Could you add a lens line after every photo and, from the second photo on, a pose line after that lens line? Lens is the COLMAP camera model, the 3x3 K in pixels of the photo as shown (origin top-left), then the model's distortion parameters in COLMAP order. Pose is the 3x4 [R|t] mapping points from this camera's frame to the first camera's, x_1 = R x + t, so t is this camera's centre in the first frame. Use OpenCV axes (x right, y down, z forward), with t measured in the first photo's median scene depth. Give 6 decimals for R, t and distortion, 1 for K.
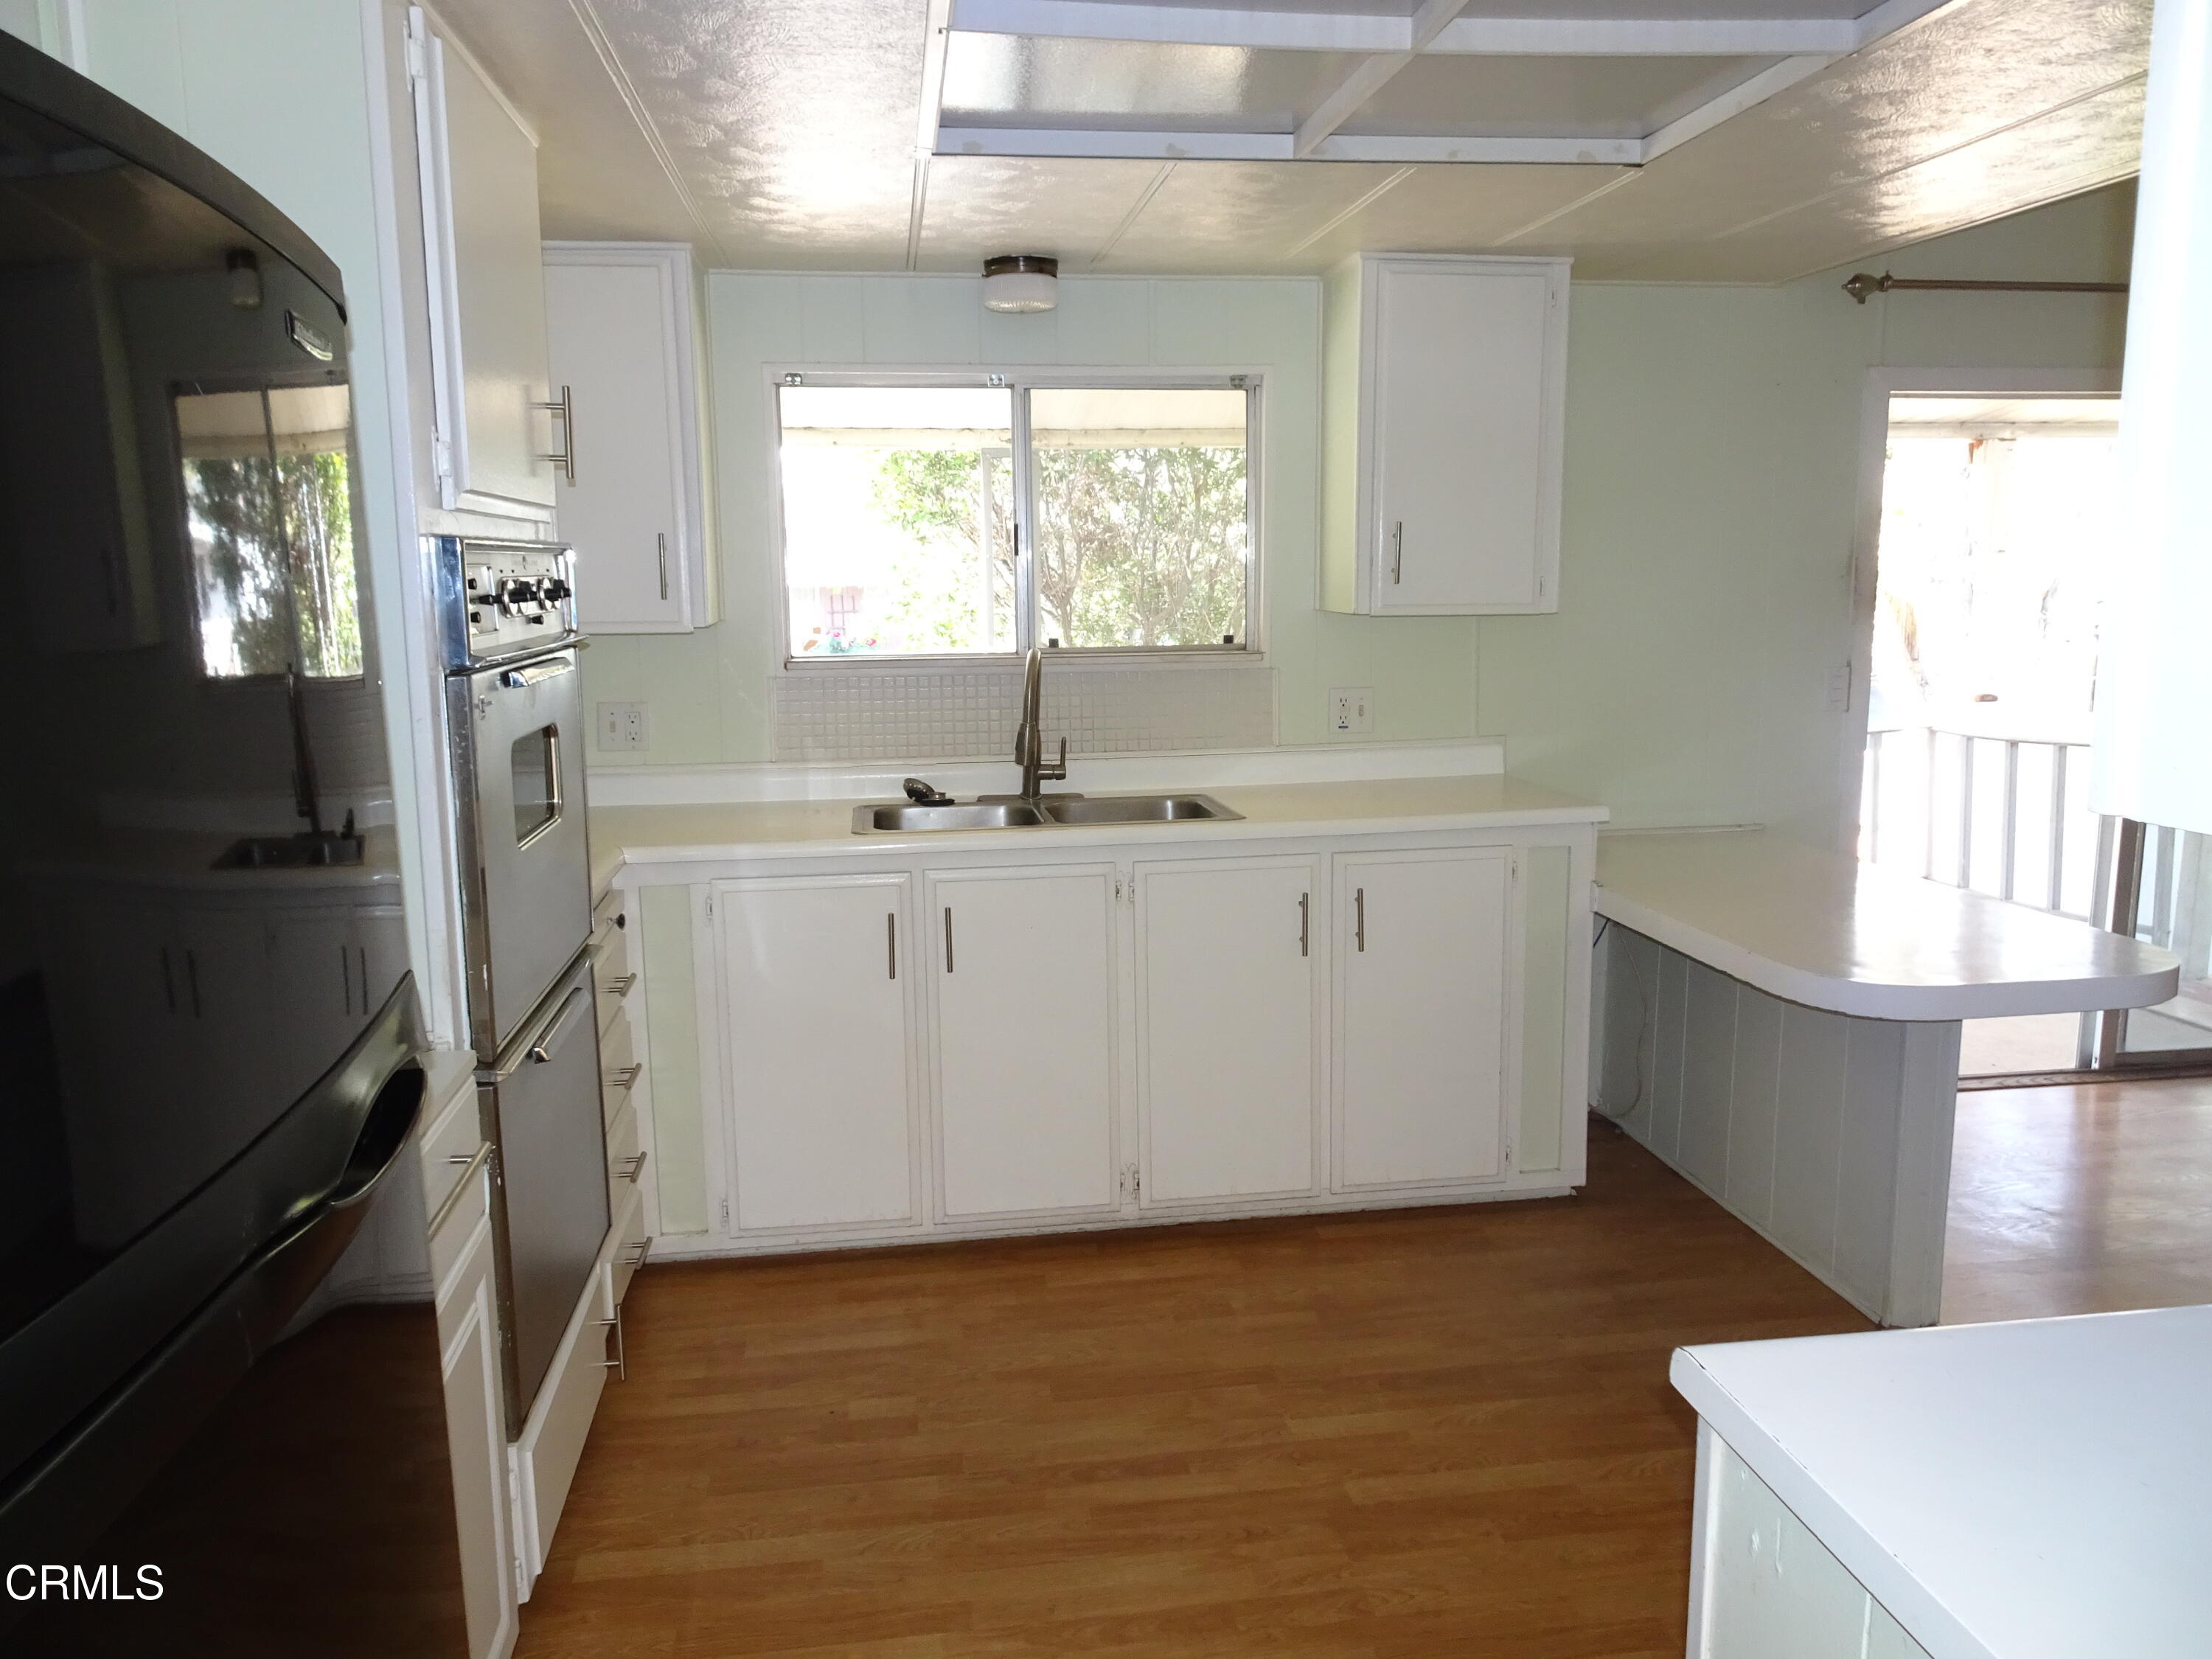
lens RADIAL K [[1564.1, 0, 1098.4], [0, 1564.1, 834.5], [0, 0, 1]] dist [-0.001449, -0.003263]
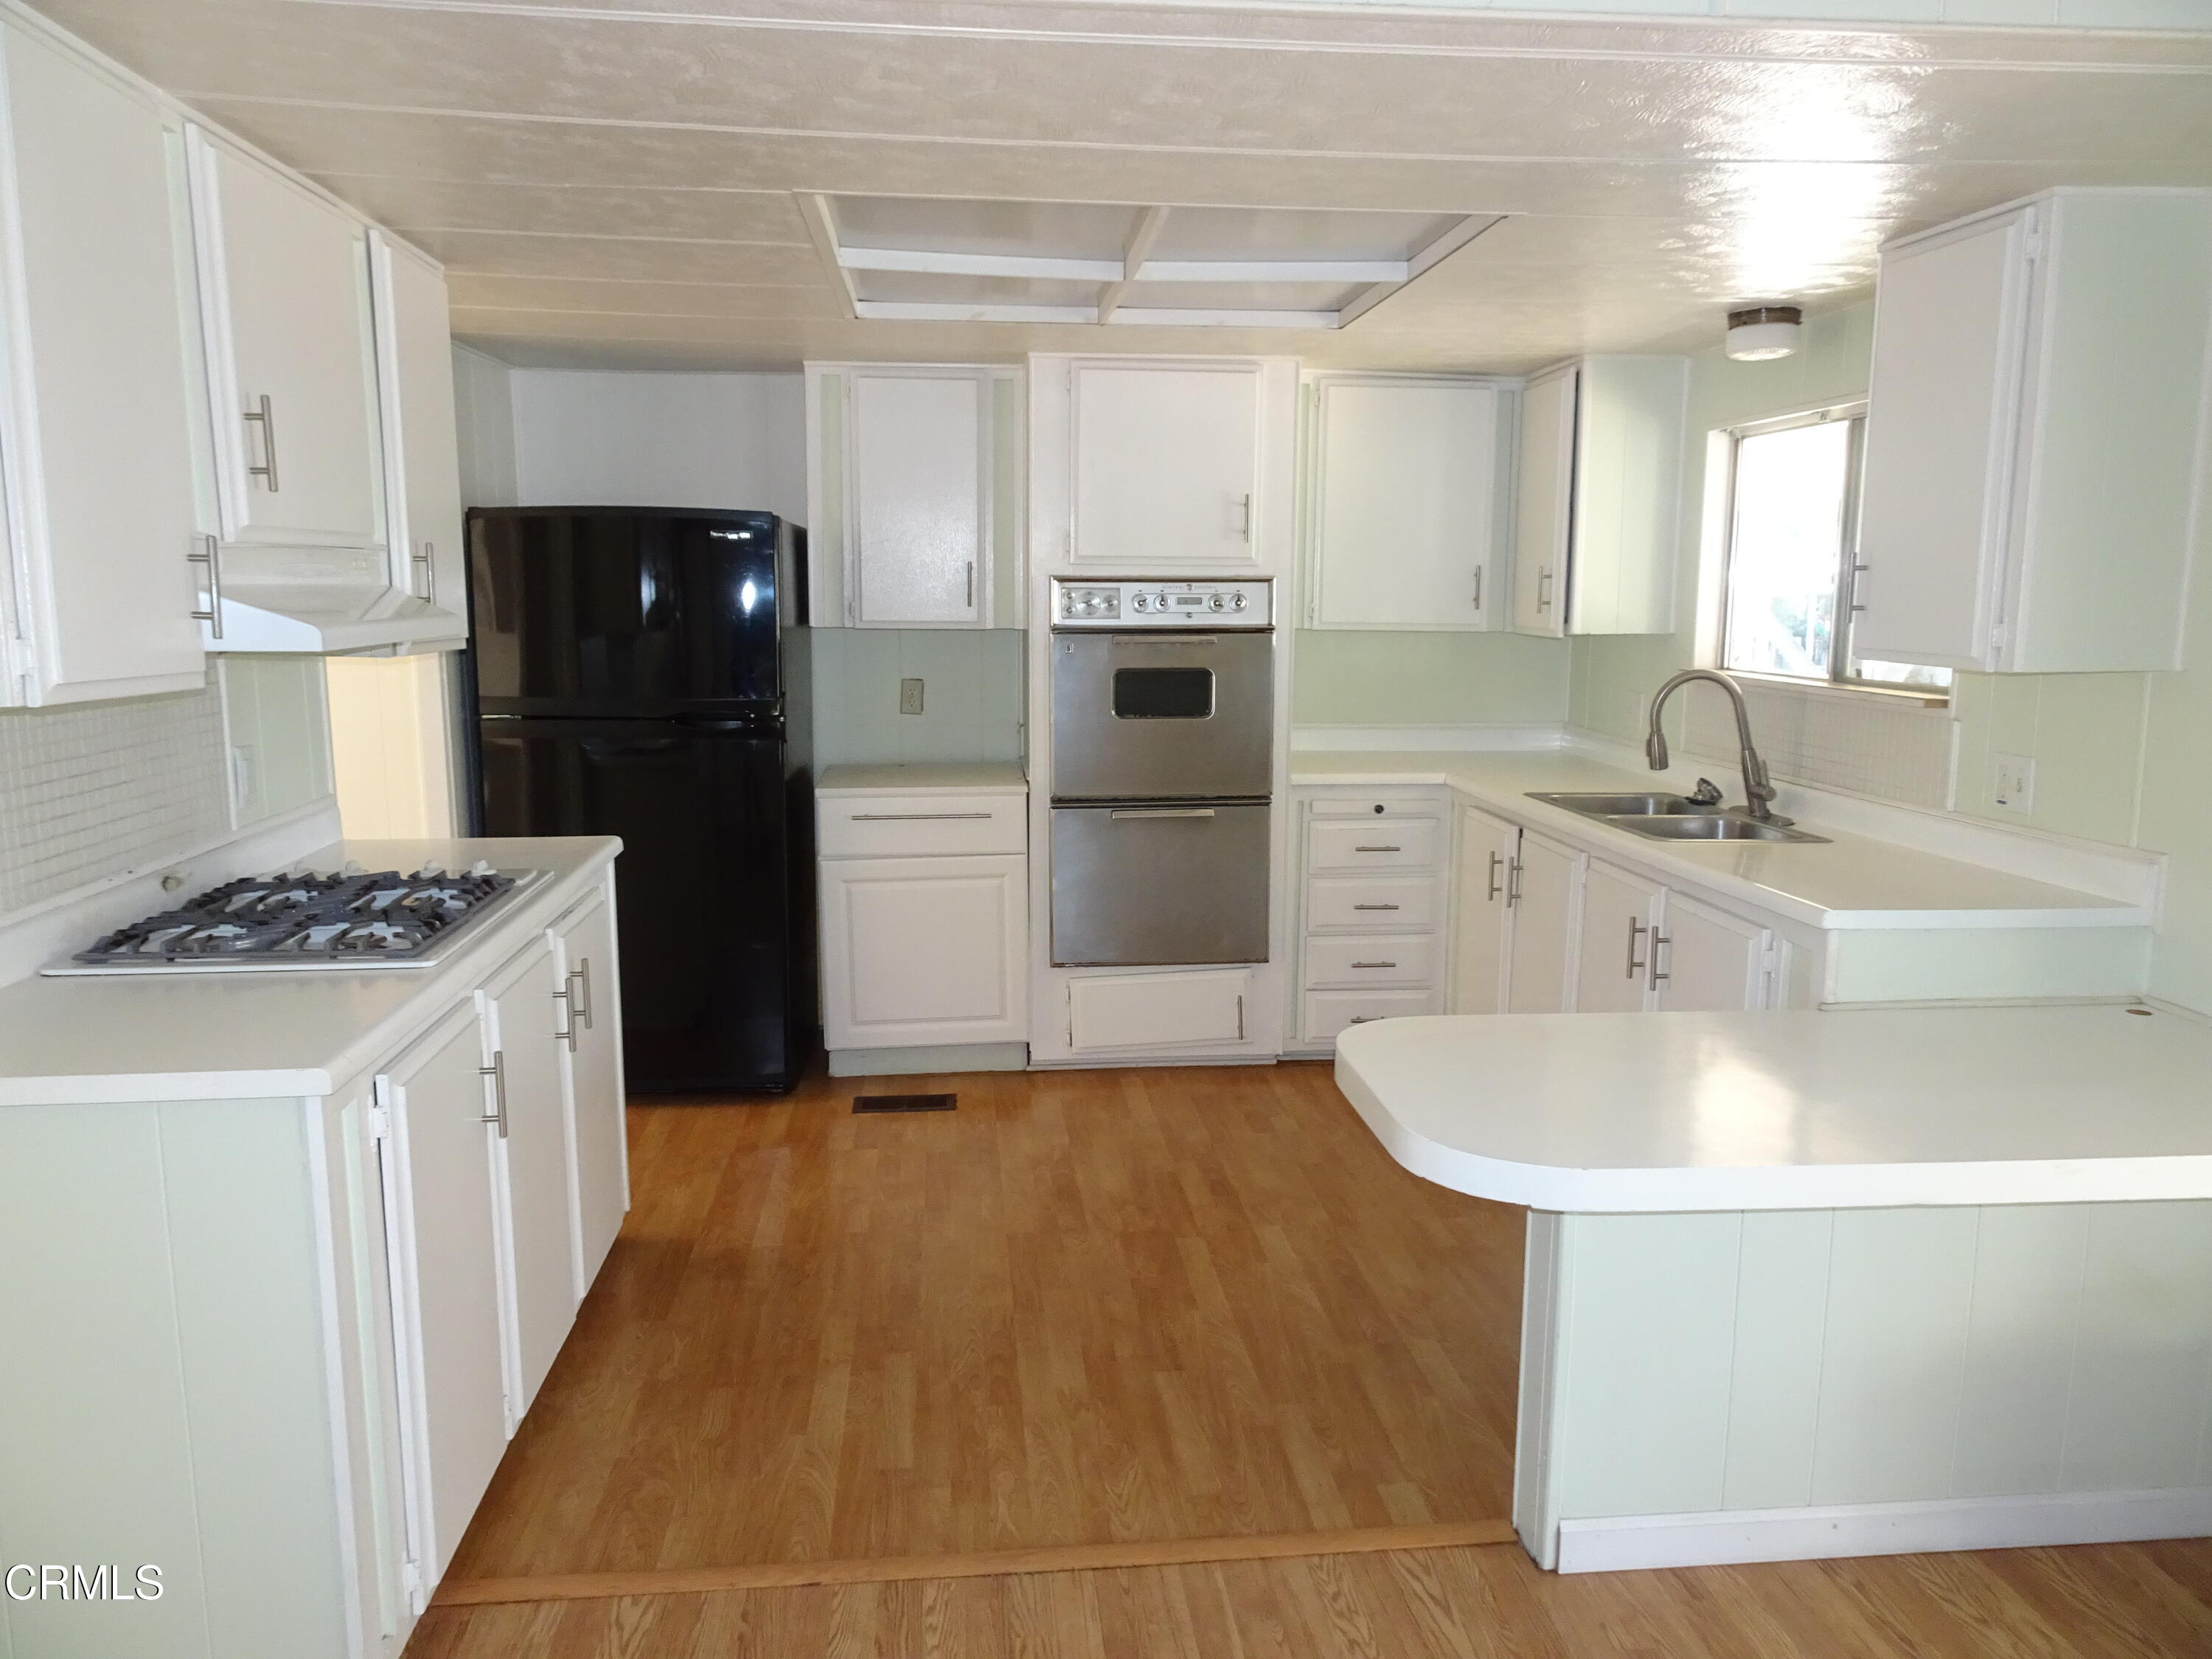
lens RADIAL K [[1564.1, 0, 1099.9], [0, 1564.1, 827.0], [0, 0, 1]] dist [-0.001449, -0.003263]
pose [[-0.041557, 0.166076, -0.985237, 1.443622], [-0.172334, 0.970118, 0.170797, -0.169177], [0.984161, 0.176888, -0.011695, 0.824401]]
